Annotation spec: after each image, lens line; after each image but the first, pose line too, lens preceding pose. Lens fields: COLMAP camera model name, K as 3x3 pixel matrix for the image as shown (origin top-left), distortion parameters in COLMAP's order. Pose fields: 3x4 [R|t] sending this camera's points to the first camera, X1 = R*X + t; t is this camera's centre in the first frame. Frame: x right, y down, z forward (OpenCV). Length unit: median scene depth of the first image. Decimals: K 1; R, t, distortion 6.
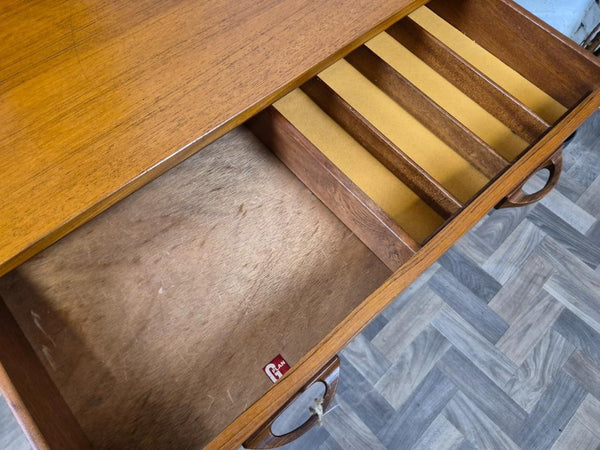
lens RADIAL K [[418.9, 0, 299.5], [0, 418.9, 222.7], [0, 0, 1]] dist [0.032711, -0.030689]
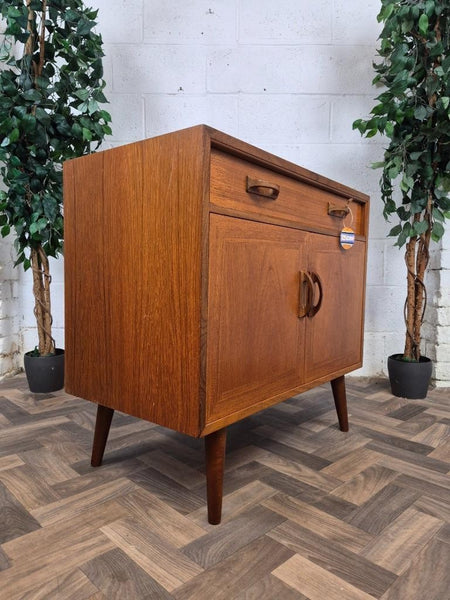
lens RADIAL K [[418.9, 0, 223.0], [0, 418.9, 301.6], [0, 0, 1]] dist [0.032711, -0.030689]
pose [[0.999945, -0.008147, 0.006569, -0.057199], [0.009733, 0.493228, -0.869846, 0.931644], [0.003847, 0.869862, 0.493280, 0.165853]]
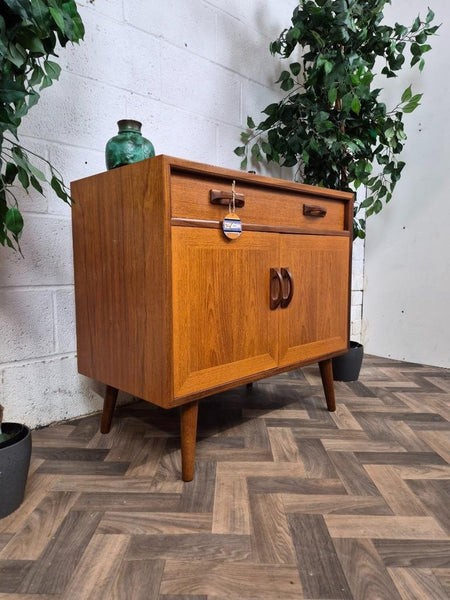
lens RADIAL K [[418.9, 0, 221.2], [0, 418.9, 296.1], [0, 0, 1]] dist [0.032711, -0.030689]
pose [[0.709983, -0.077789, 0.699909, -0.879360], [0.638886, 0.489218, -0.593709, 0.331550], [-0.296224, 0.868686, 0.397035, 0.407506]]
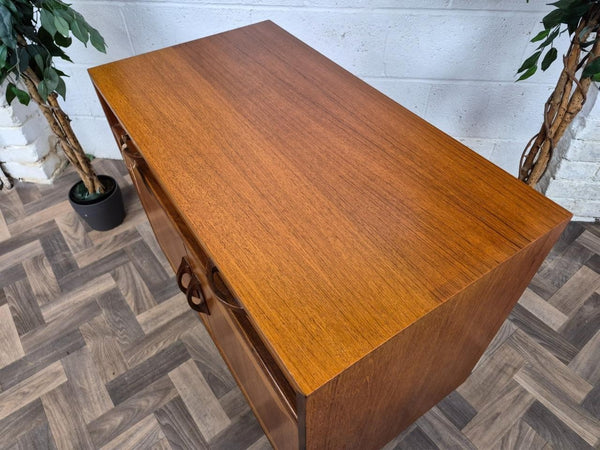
lens RADIAL K [[418.9, 0, 302.3], [0, 418.9, 219.6], [0, 0, 1]] dist [0.032711, -0.030689]
pose [[0.993933, 0.054617, -0.095468, 0.158547], [-0.081312, 0.949383, -0.303413, 0.149634], [0.074064, 0.309335, 0.948065, -0.120858]]
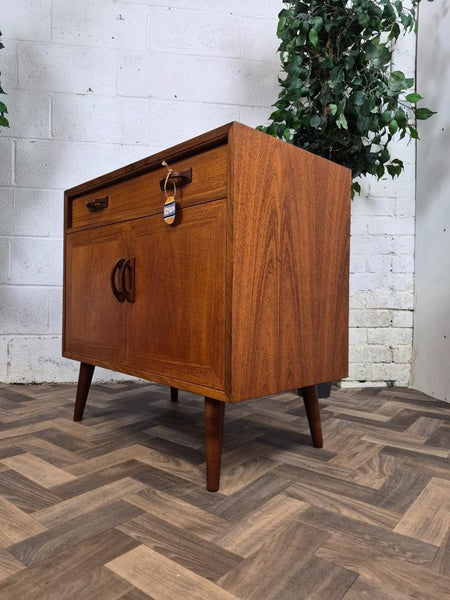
lens RADIAL K [[418.9, 0, 222.0], [0, 418.9, 294.9], [0, 0, 1]] dist [0.032711, -0.030689]
pose [[0.991482, -0.001558, 0.130234, 0.099031], [0.118250, 0.429896, -0.895101, 0.952286], [-0.054593, 0.902877, 0.426419, 0.254155]]
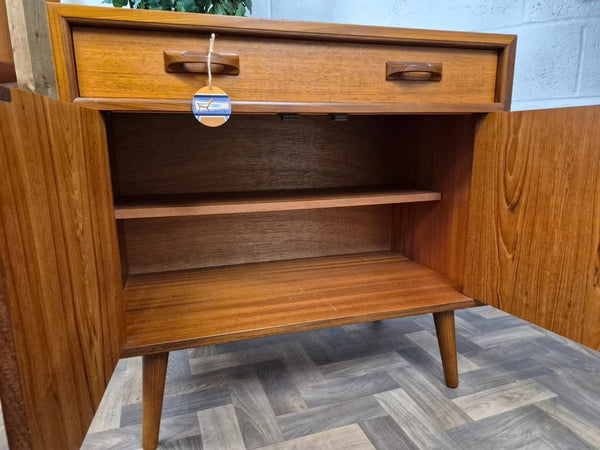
lens RADIAL K [[418.9, 0, 305.9], [0, 418.9, 232.0], [0, 0, 1]] dist [0.032711, -0.030689]
pose [[0.910654, 0.054514, -0.409558, 0.236160], [-0.356586, 0.604404, -0.712420, 0.518465], [0.208702, 0.794811, 0.569841, 0.309910]]
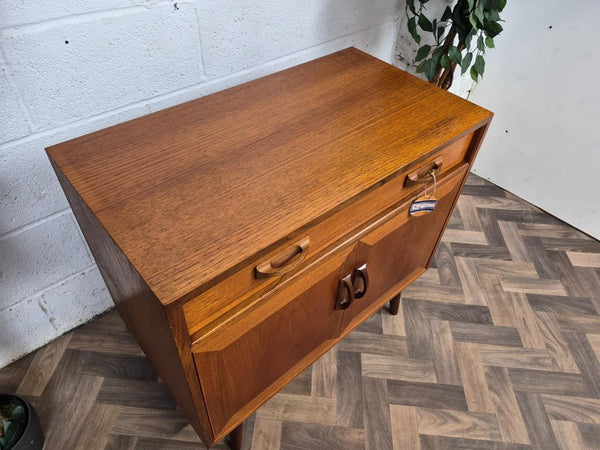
lens RADIAL K [[418.9, 0, 297.3], [0, 418.9, 221.6], [0, 0, 1]] dist [0.032711, -0.030689]
pose [[0.744618, -0.452442, 0.490755, -0.481561], [0.587029, 0.793831, -0.158836, -0.199688], [-0.317713, 0.406359, 0.856697, -0.014102]]
